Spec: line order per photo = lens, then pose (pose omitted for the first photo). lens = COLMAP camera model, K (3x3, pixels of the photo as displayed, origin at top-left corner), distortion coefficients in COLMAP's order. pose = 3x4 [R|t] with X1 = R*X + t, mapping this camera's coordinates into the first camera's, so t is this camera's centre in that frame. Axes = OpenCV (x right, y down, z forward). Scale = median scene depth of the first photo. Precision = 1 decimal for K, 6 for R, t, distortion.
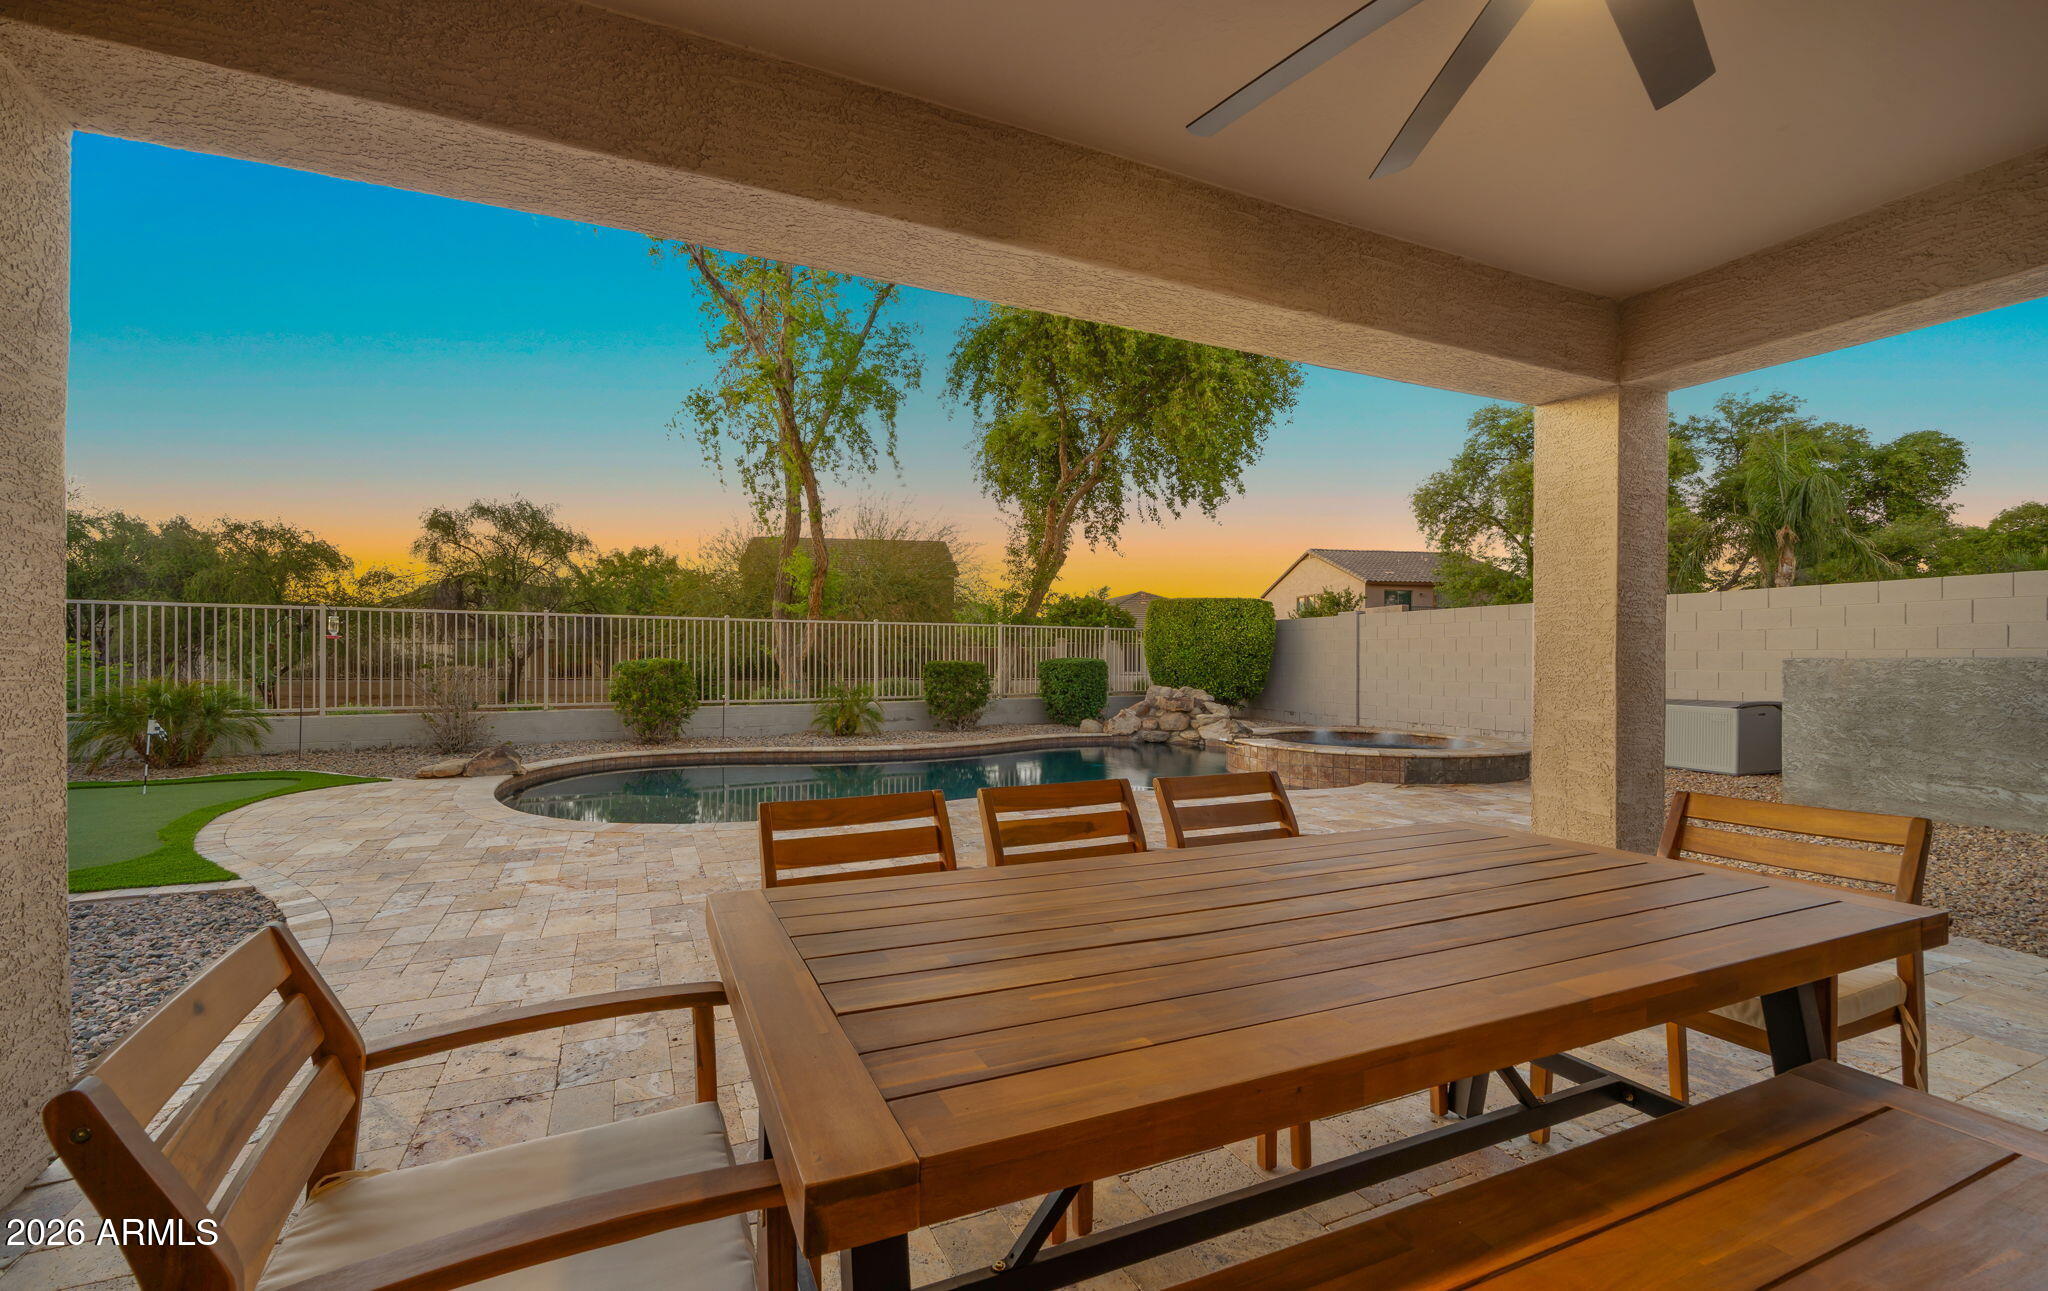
lens RADIAL K [[830.8, 0, 964.9], [0, 830.8, 666.5], [0, 0, 1]] dist [-0.009158, 0.000117]
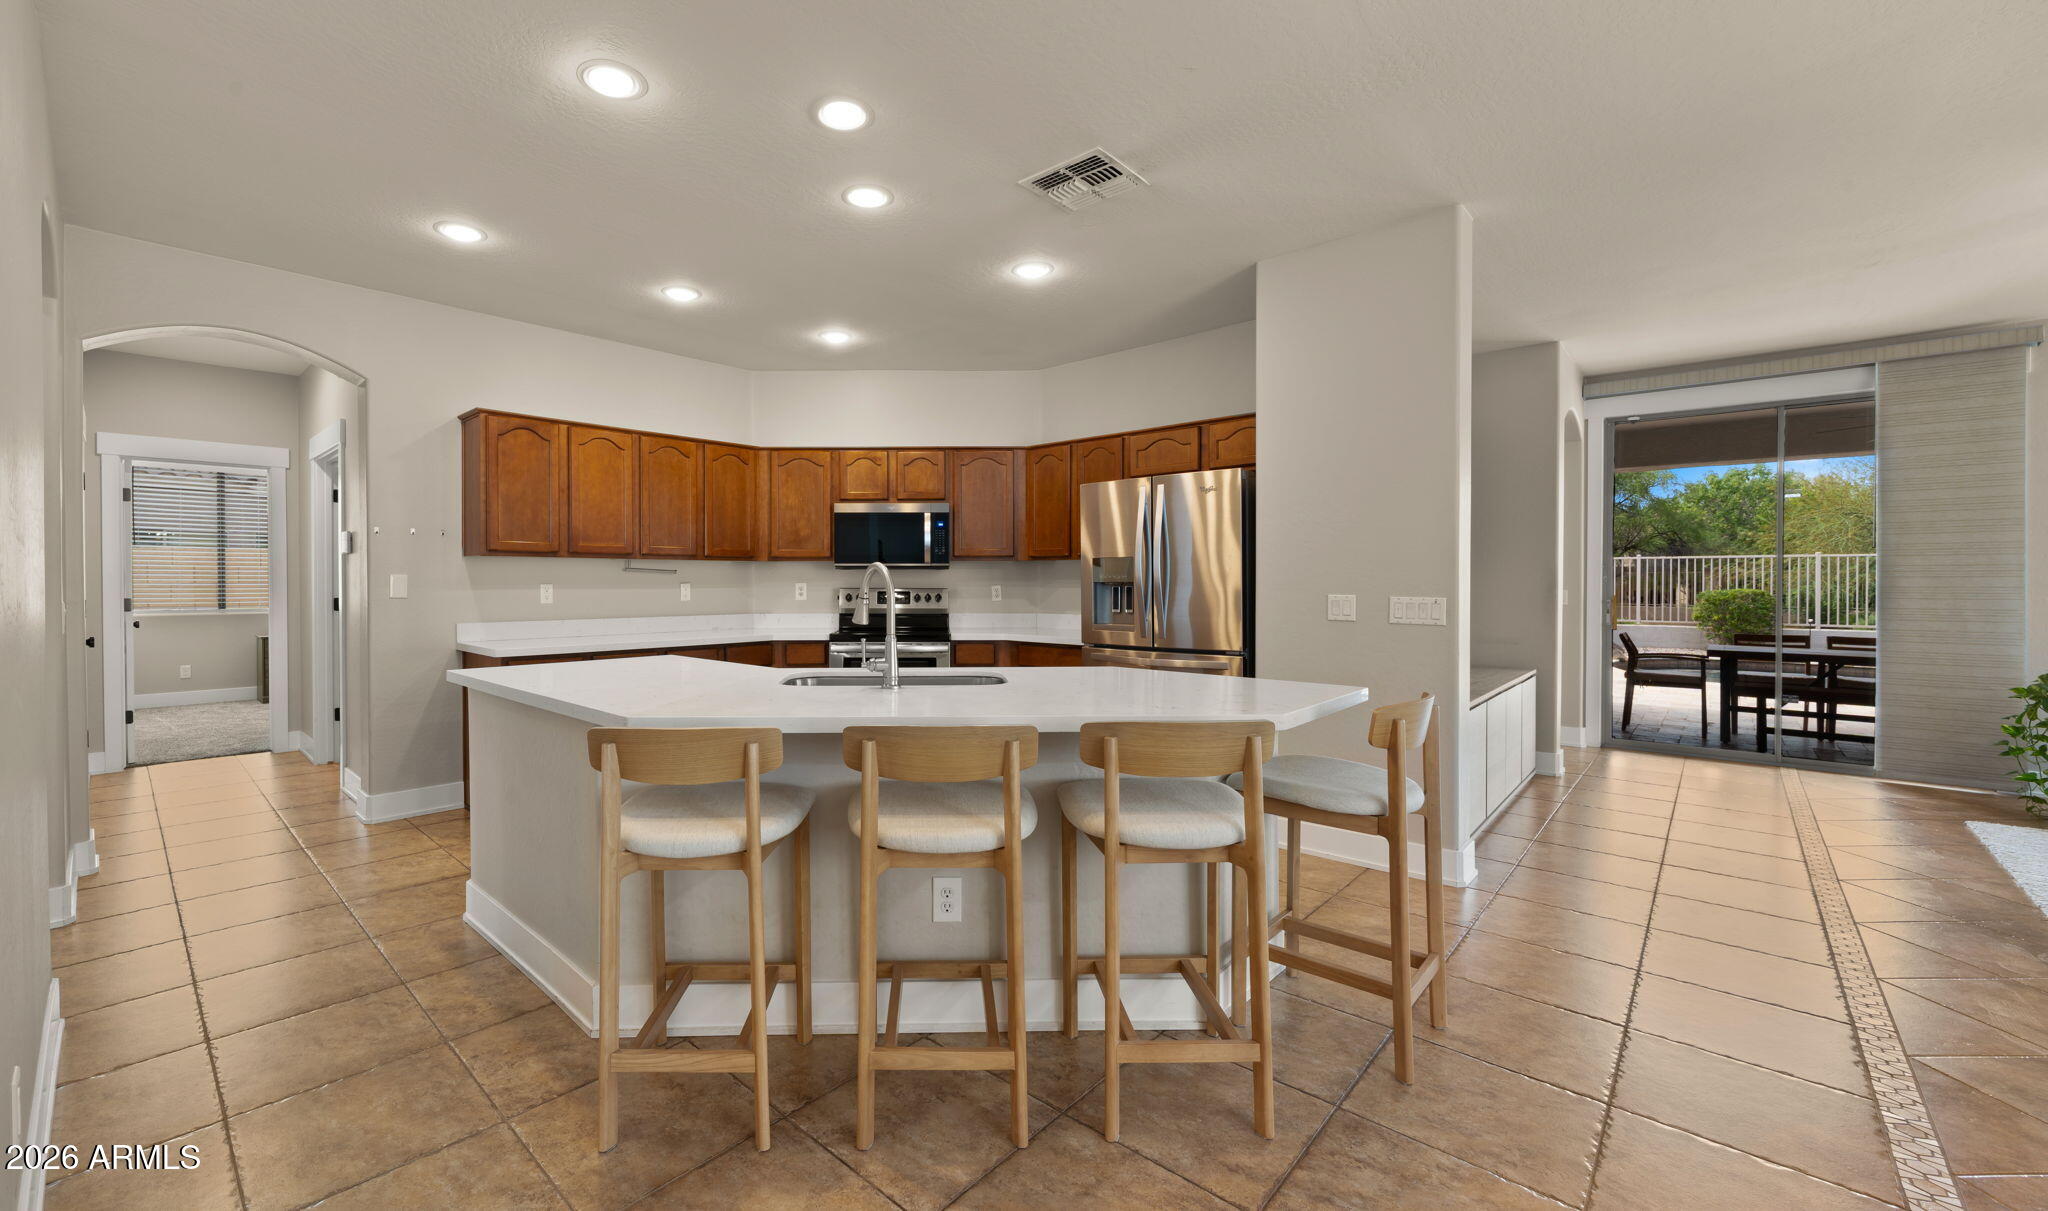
lens RADIAL K [[810.9, 0, 938.1], [0, 810.9, 588.7], [0, 0, 1]] dist [-0.005320, 0.000847]
pose [[0.397178, 0.003827, -0.917734, 0.173763], [-0.005856, 0.999982, 0.001635, -0.003186], [0.917723, 0.004725, 0.397193, -0.389619]]
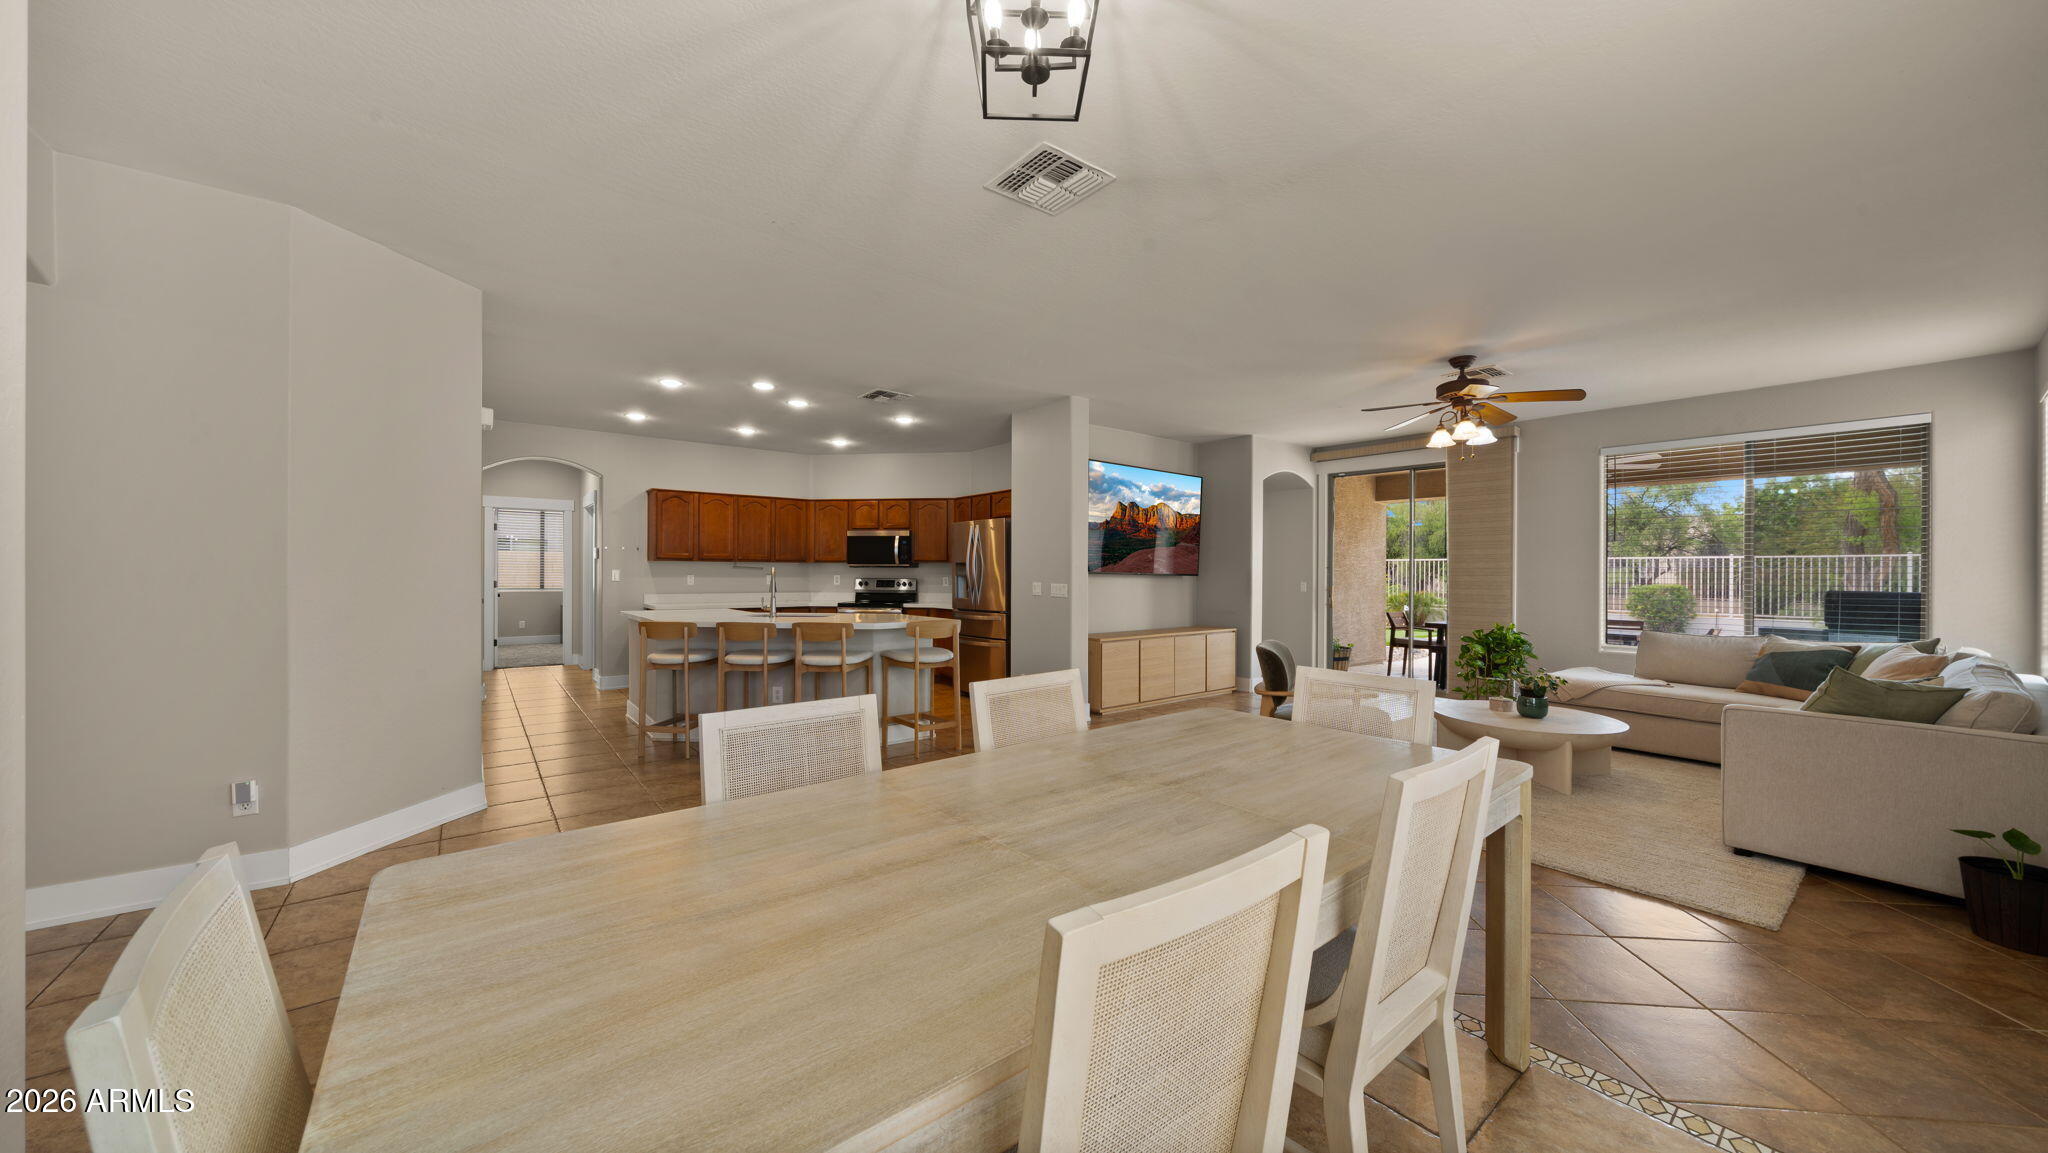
lens RADIAL K [[703.0, 0, 1018.4], [0, 703.0, 573.4], [0, 0, 1]] dist [-0.005681, 0.000477]
pose [[0.270652, -0.003784, -0.962670, 0.346872], [-0.012297, 0.999897, -0.007388, -0.003744], [0.962599, 0.013838, 0.270578, -0.328173]]
